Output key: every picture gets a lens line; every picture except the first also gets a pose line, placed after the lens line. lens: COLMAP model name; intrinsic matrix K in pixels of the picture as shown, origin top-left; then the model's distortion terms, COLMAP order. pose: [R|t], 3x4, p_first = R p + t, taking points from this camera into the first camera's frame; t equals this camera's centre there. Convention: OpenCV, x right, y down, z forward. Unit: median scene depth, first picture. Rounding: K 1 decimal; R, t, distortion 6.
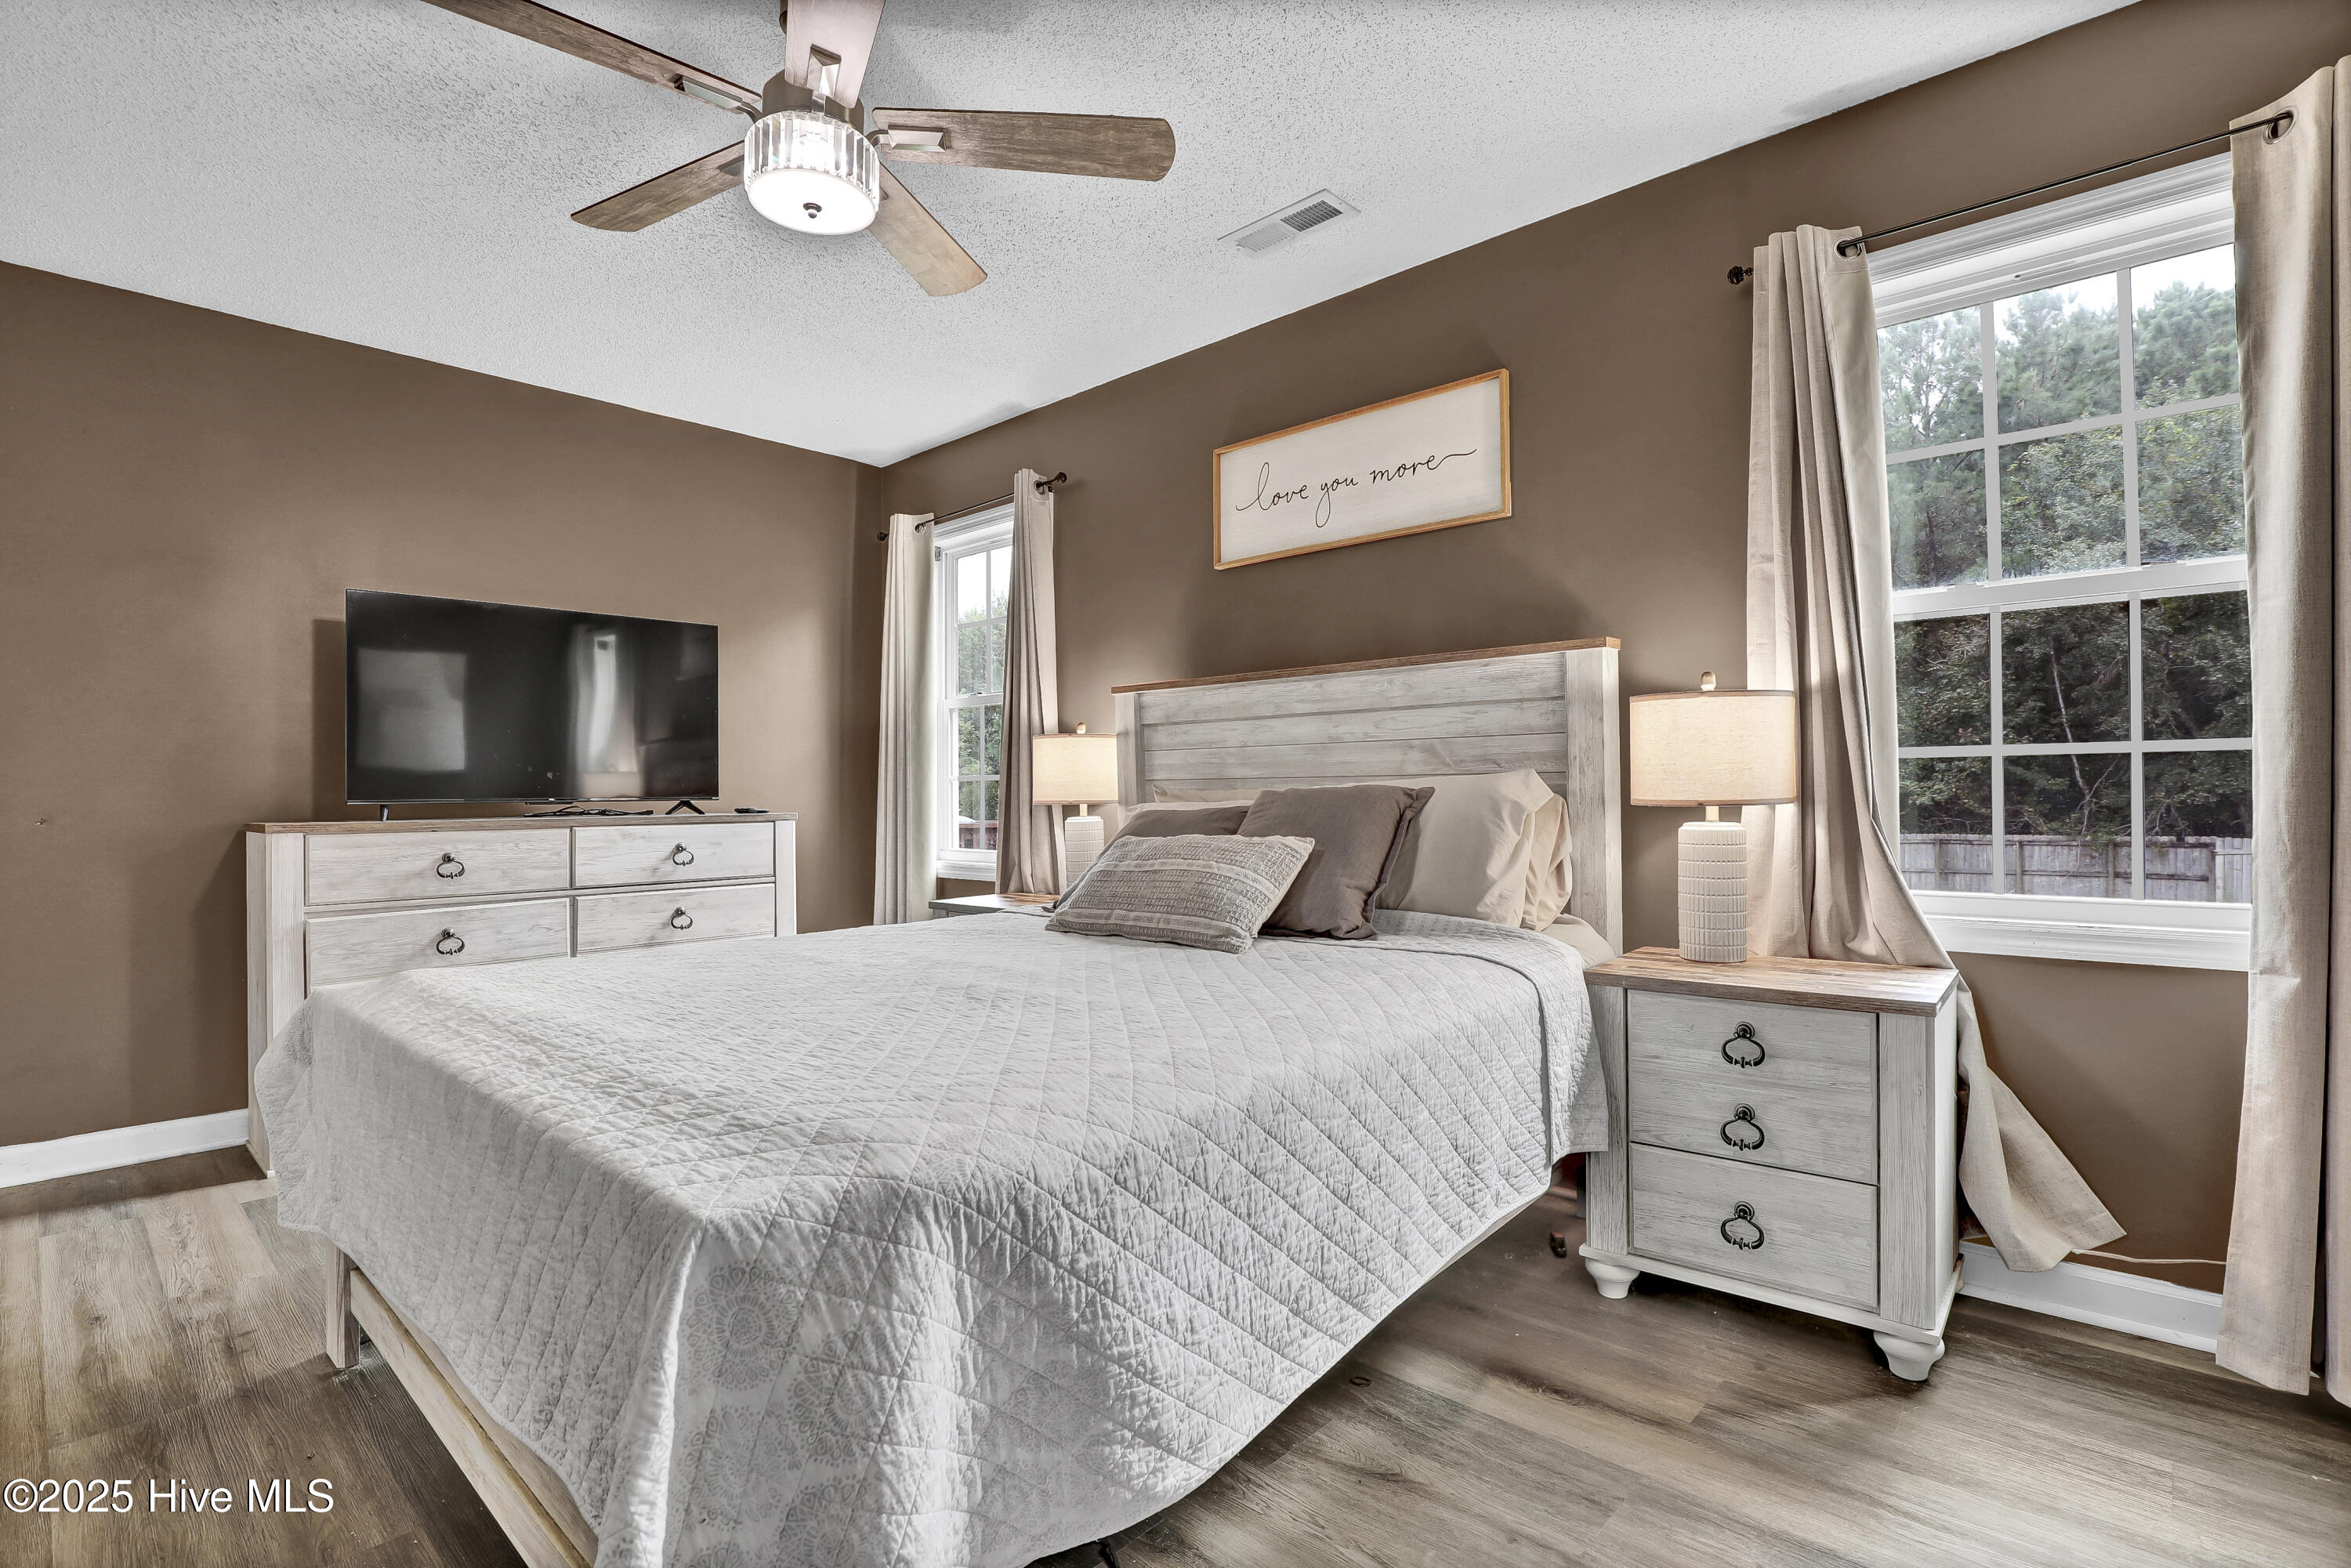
lens RADIAL K [[1103.4, 0, 1171.4], [0, 1103.4, 777.4], [0, 0, 1]] dist [-0.029913, 0.005256]
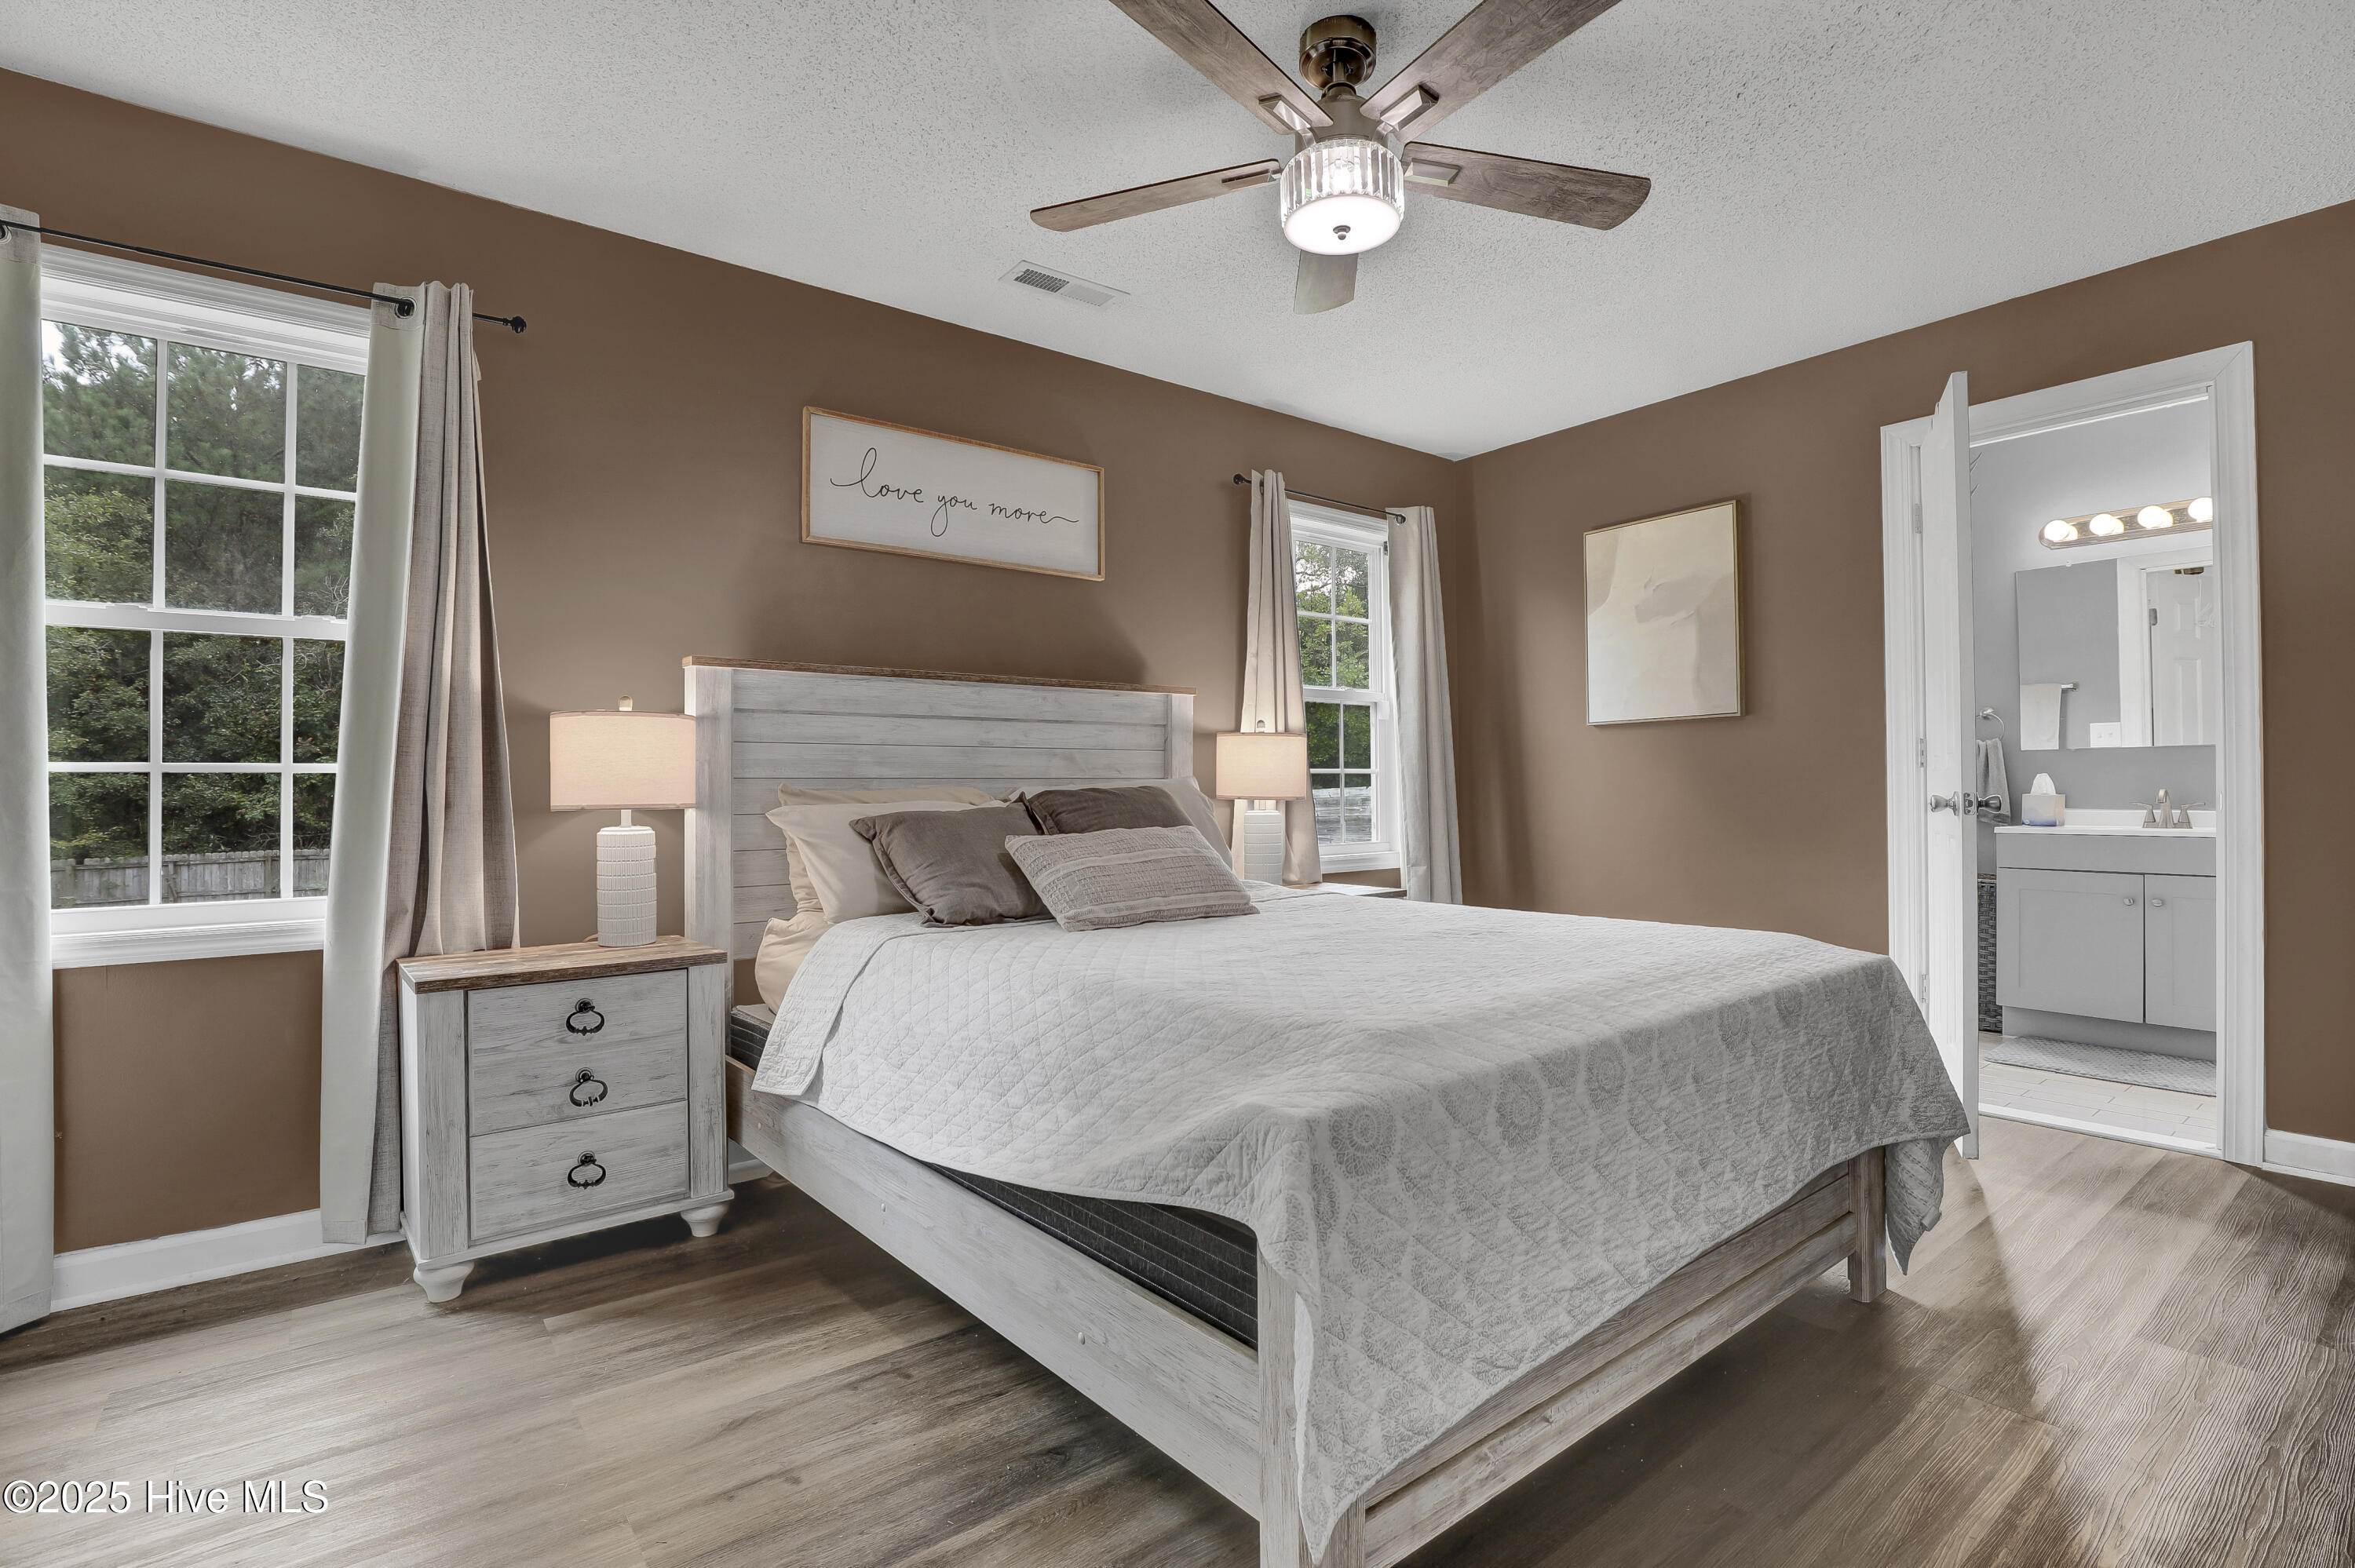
lens RADIAL K [[1105.2, 0, 1163.3], [0, 1105.2, 787.1], [0, 0, 1]] dist [-0.029913, 0.005256]
pose [[0.164130, 0.014750, 0.986328, -0.139740], [-0.004557, 0.999889, -0.014194, 0.003521], [-0.986428, -0.002165, 0.164179, 0.102633]]
